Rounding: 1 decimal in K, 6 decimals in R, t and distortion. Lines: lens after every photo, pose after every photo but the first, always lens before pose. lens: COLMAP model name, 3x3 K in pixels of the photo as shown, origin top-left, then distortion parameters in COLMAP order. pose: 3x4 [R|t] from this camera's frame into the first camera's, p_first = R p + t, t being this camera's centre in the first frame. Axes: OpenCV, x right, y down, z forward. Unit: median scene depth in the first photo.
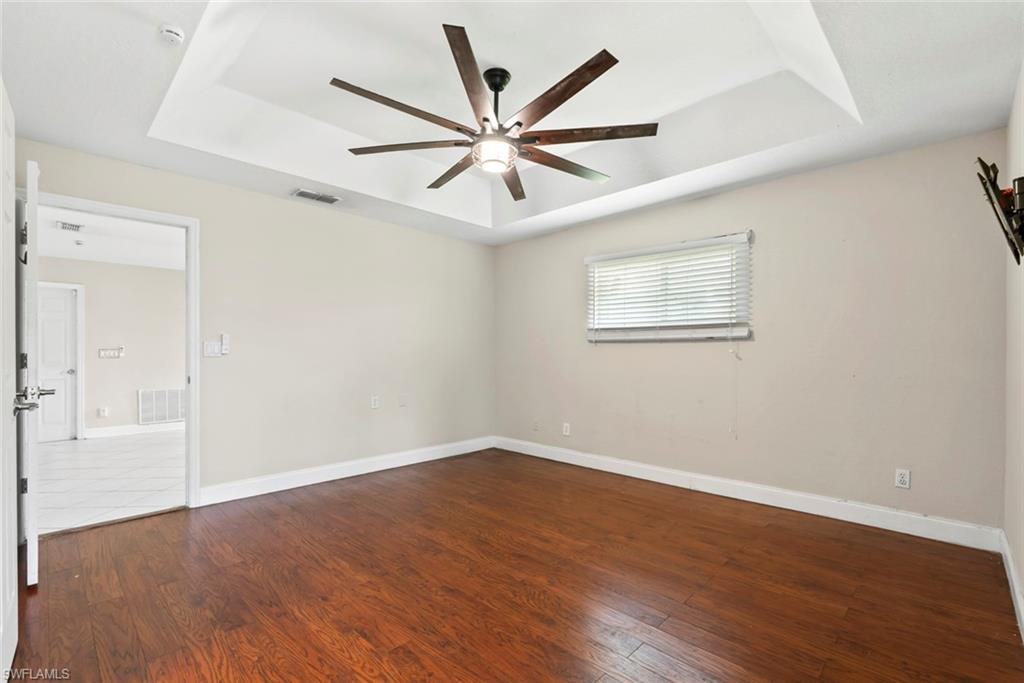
lens RADIAL K [[452.7, 0, 513.8], [0, 452.7, 347.8], [0, 0, 1]] dist [0.001766, 0.001177]
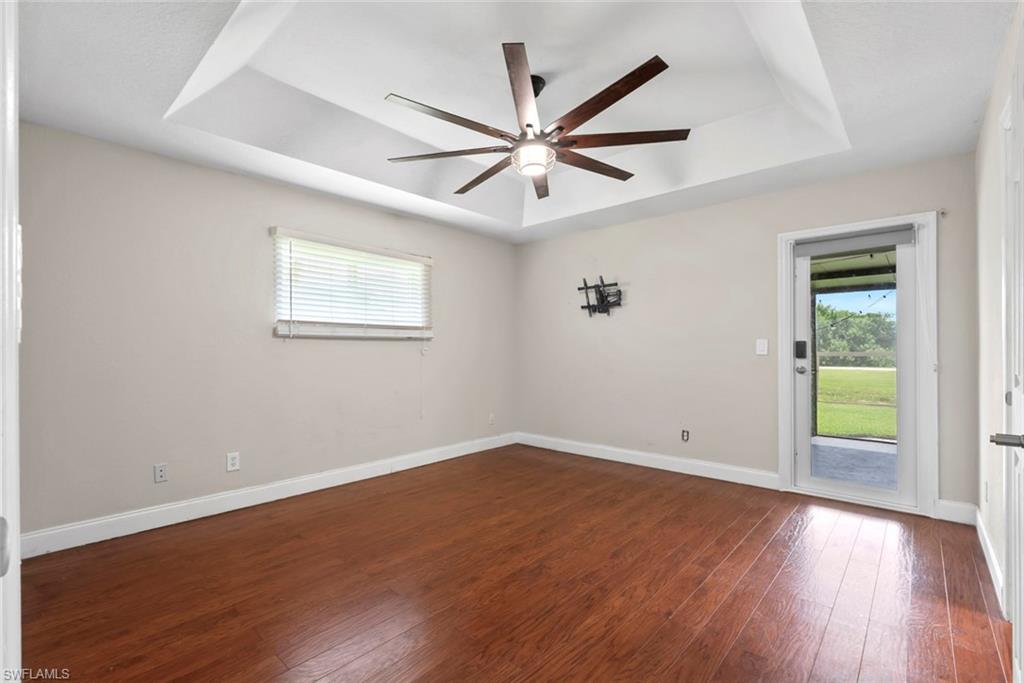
lens RADIAL K [[452.7, 0, 511.0], [0, 452.7, 343.7], [0, 0, 1]] dist [0.001766, 0.001177]
pose [[-0.023501, 0.015723, 0.999600, -0.973700], [-0.004342, 0.999865, -0.015829, 0.014888], [-0.999714, -0.004713, -0.023429, 0.978203]]
